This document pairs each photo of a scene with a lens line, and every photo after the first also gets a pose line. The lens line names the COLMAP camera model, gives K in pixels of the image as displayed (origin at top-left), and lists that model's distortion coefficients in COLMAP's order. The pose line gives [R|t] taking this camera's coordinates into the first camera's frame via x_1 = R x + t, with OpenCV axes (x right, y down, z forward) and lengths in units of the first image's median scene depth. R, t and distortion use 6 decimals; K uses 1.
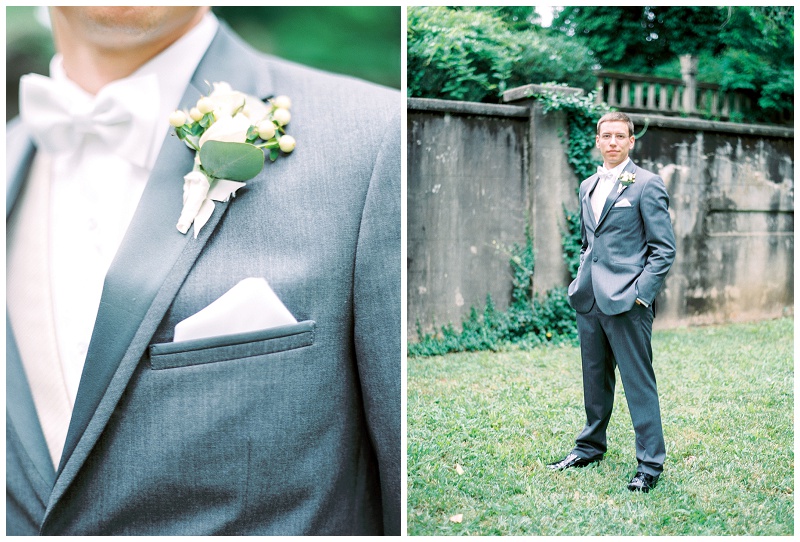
lens RADIAL K [[1338.8, 0, 400.0], [0, 1338.8, 271.0], [0, 0, 1]] dist [-0.226545, 0.210590]
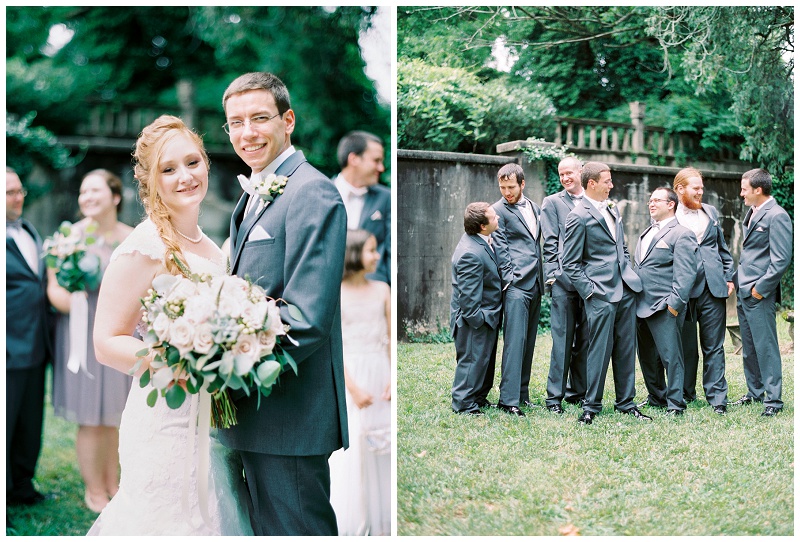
lens RADIAL K [[1338.8, 0, 400.0], [0, 1338.8, 271.0], [0, 0, 1]] dist [-0.226545, 0.210590]
pose [[0.999314, -0.005608, 0.036602, -0.044977], [0.006603, 0.999610, -0.027117, 0.016696], [-0.036435, 0.027340, 0.998962, -0.208886]]
